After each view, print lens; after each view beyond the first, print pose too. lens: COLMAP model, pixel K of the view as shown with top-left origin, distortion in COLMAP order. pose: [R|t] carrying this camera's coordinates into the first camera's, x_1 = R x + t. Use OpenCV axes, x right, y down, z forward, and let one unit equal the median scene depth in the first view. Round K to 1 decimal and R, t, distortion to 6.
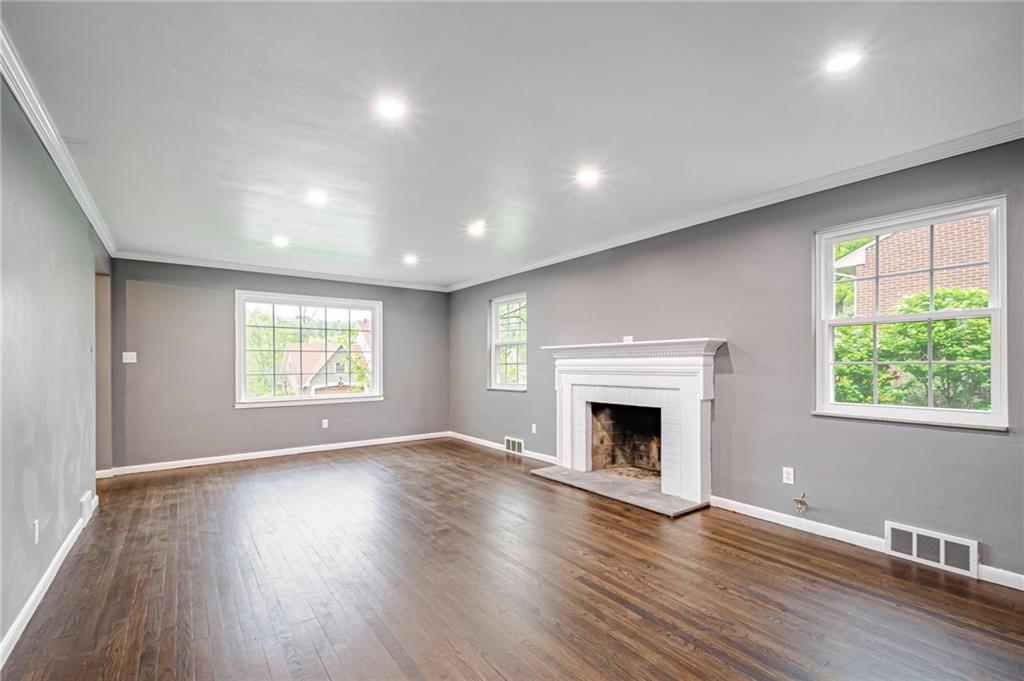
lens RADIAL K [[456.0, 0, 515.9], [0, 456.0, 361.6], [0, 0, 1]] dist [0.003240, -0.000005]
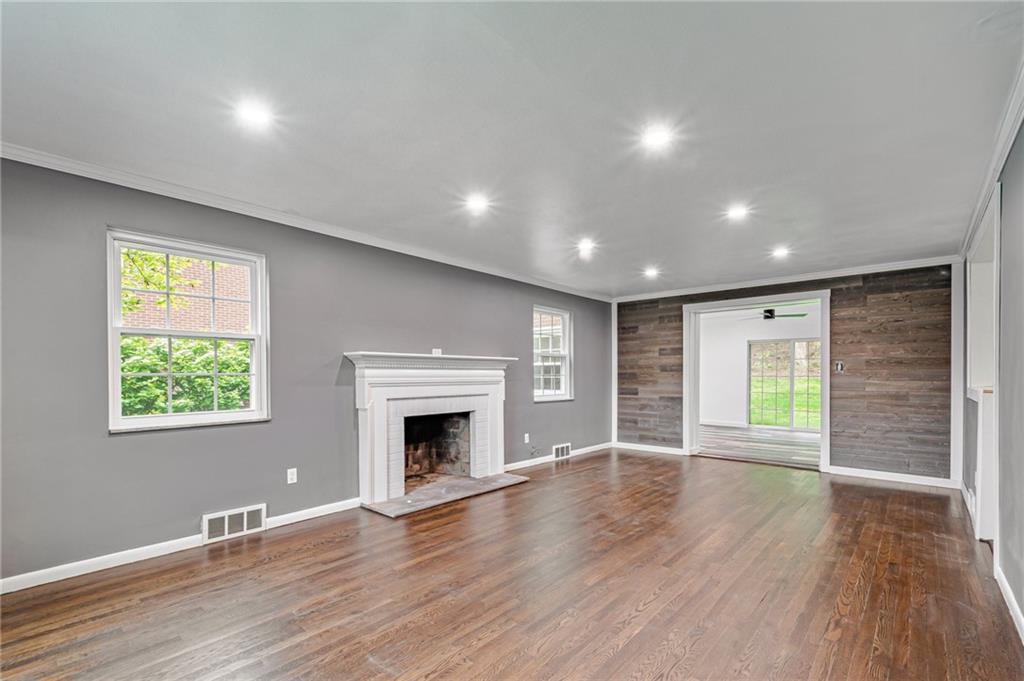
lens RADIAL K [[429.6, 0, 490.0], [0, 429.6, 378.7], [0, 0, 1]] dist [0.000549, -0.000052]
pose [[-0.172285, -0.004158, 0.985038, -0.685488], [-0.005704, 0.999979, 0.003224, 0.008382], [-0.985031, -0.005063, -0.172305, 0.951111]]
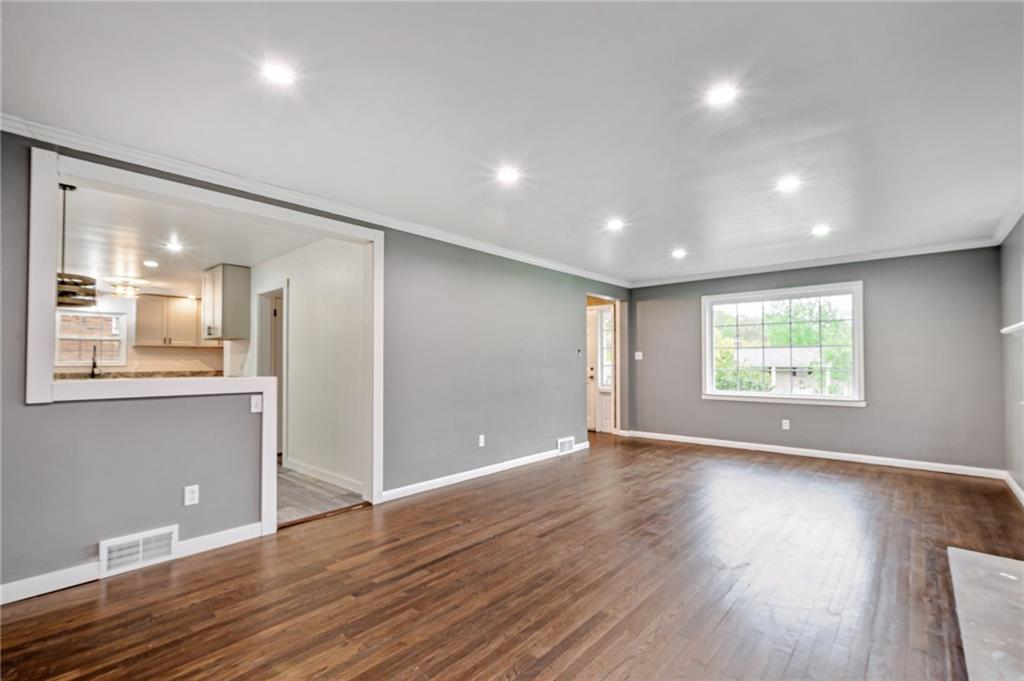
lens RADIAL K [[456.0, 0, 515.9], [0, 456.0, 361.6], [0, 0, 1]] dist [0.003240, -0.000005]
pose [[0.195317, 0.005101, -0.980727, 0.478525], [0.007141, 0.999953, 0.006623, -0.003388], [0.980714, -0.008297, 0.195271, 0.341486]]
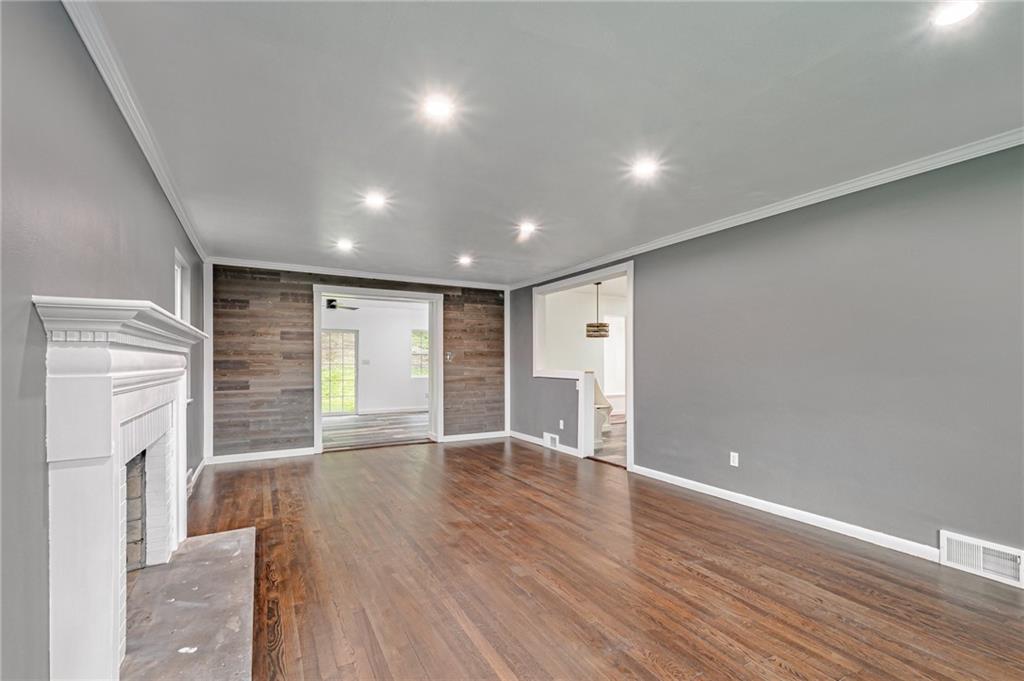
lens RADIAL K [[456.0, 0, 515.9], [0, 456.0, 361.6], [0, 0, 1]] dist [0.003240, -0.000005]
pose [[-0.989972, 0.005618, 0.141155, -0.213877], [0.004318, 0.999945, -0.009516, 0.007211], [-0.141200, -0.008811, -0.989942, 1.284193]]
